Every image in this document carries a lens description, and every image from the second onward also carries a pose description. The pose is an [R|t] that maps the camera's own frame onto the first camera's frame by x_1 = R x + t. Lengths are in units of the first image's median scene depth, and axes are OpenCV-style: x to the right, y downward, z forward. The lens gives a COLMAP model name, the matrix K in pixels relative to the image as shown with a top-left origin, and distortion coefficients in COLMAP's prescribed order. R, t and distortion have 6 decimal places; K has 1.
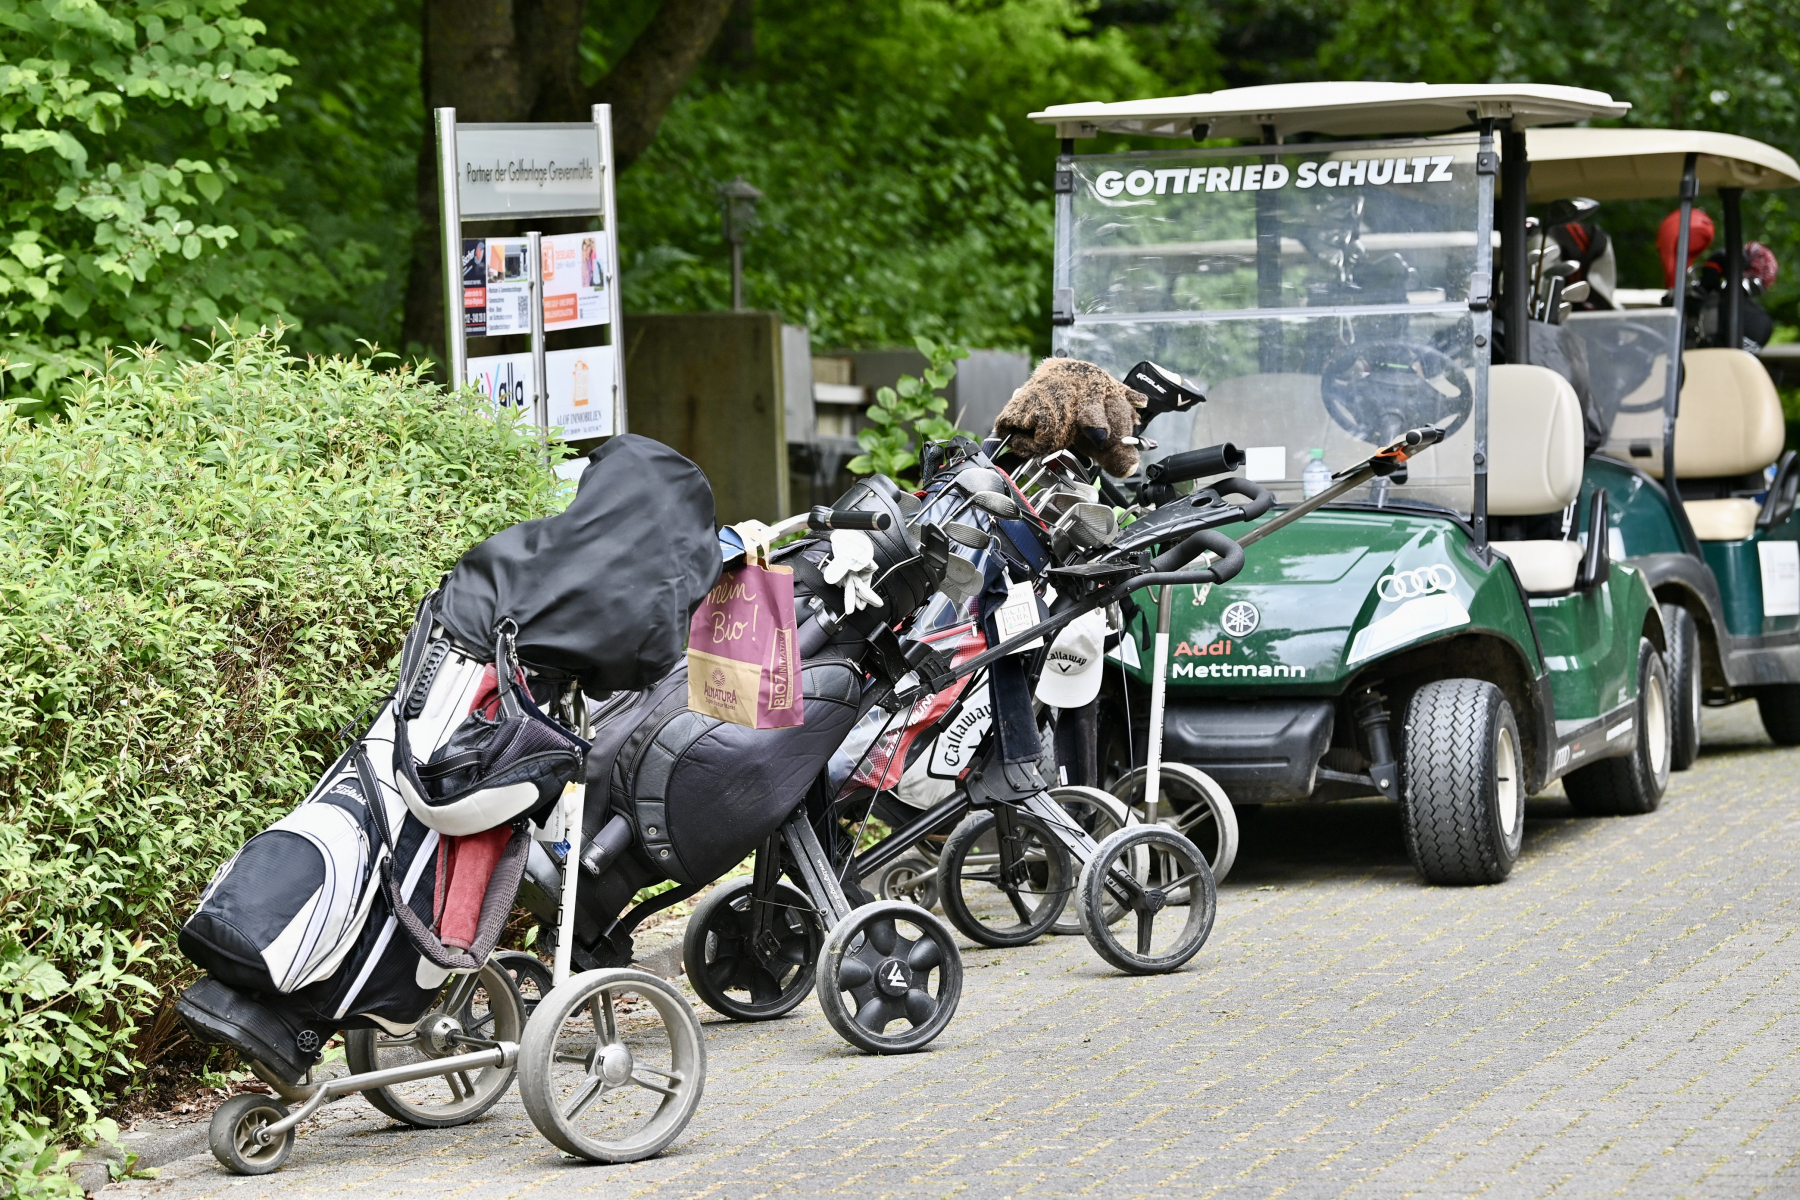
lens RADIAL K [[7016.5, 0, 872.9], [0, 7016.5, 551.8], [0, 0, 1]] dist [1.183404, 1.164875]
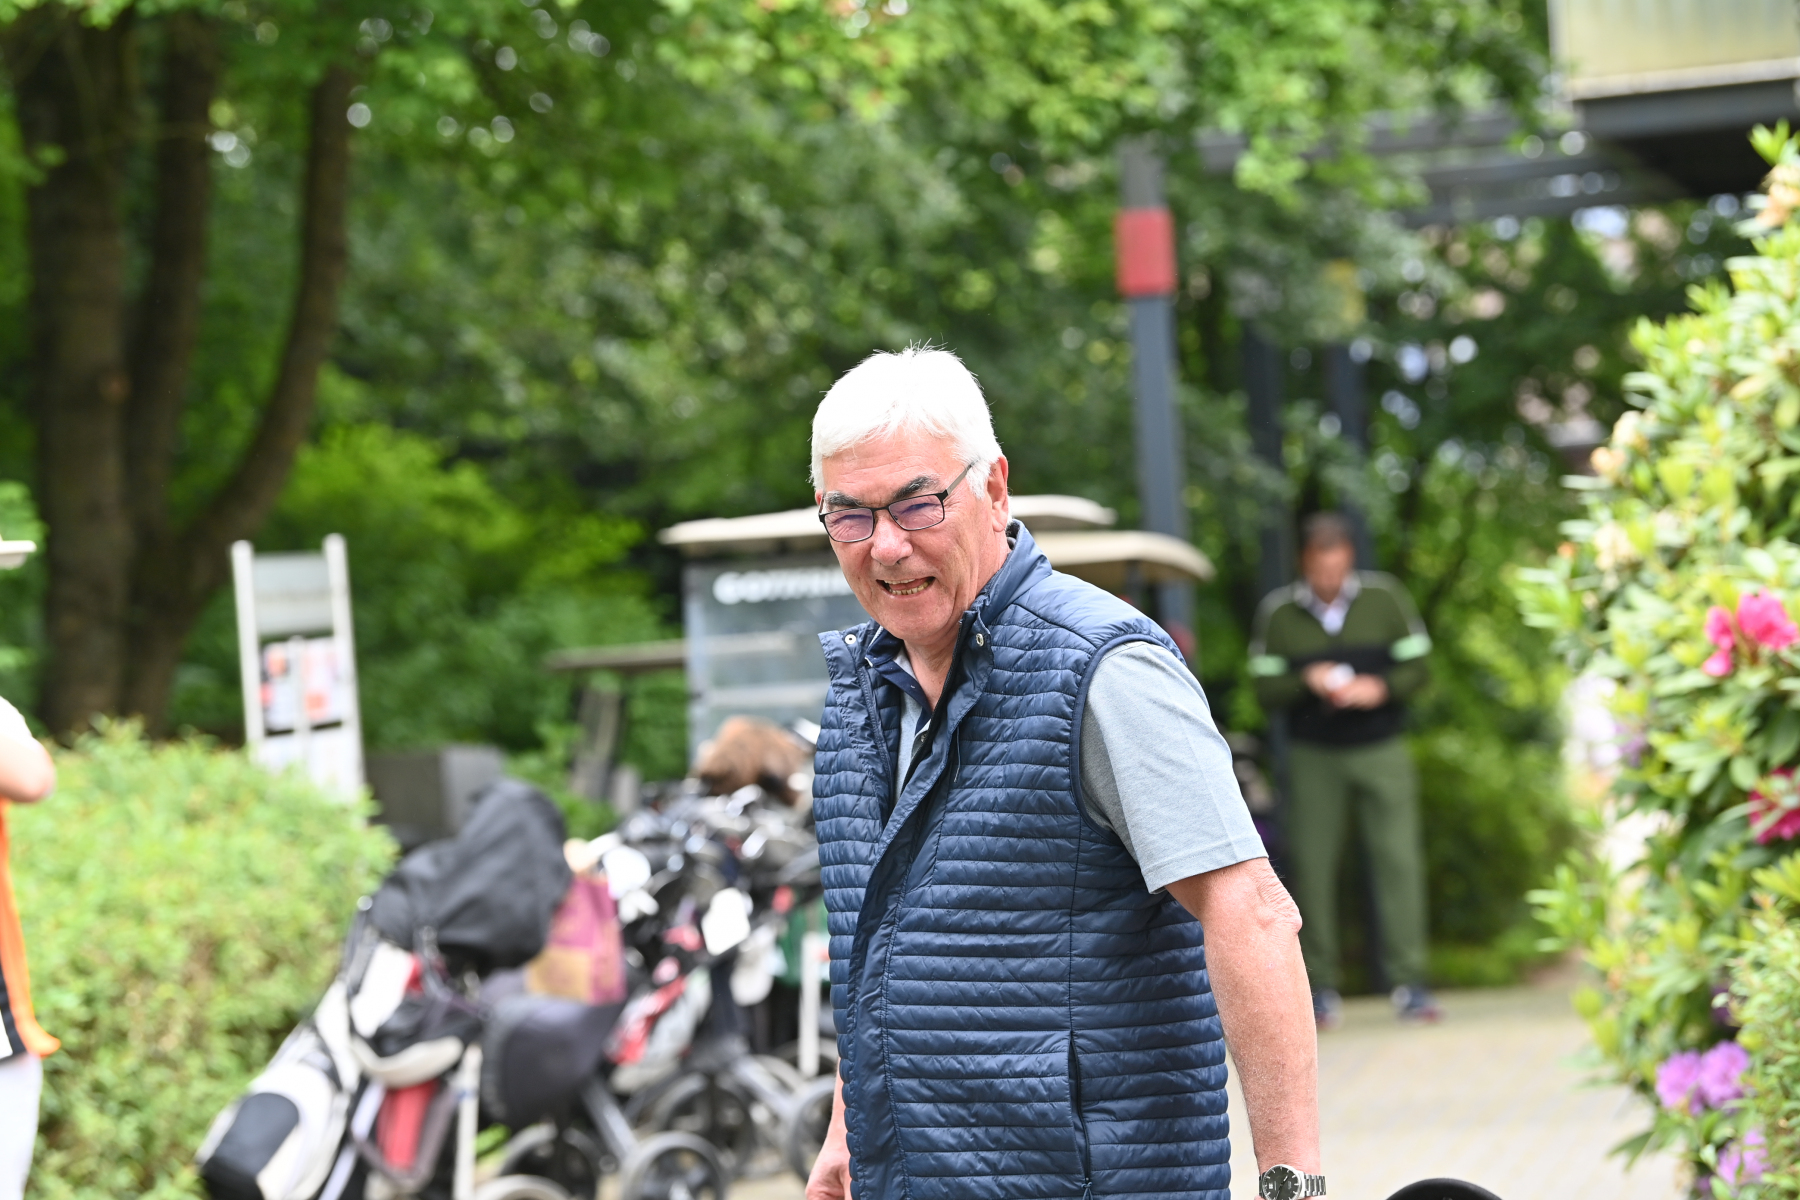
lens RADIAL K [[7016.5, 0, 872.9], [0, 7016.5, 551.8], [0, 0, 1]] dist [1.183404, 1.164875]
pose [[0.992957, -0.037785, 0.112292, -0.088457], [0.044638, 0.997251, -0.059150, 0.017651], [-0.109748, 0.063746, 0.991913, -0.259839]]
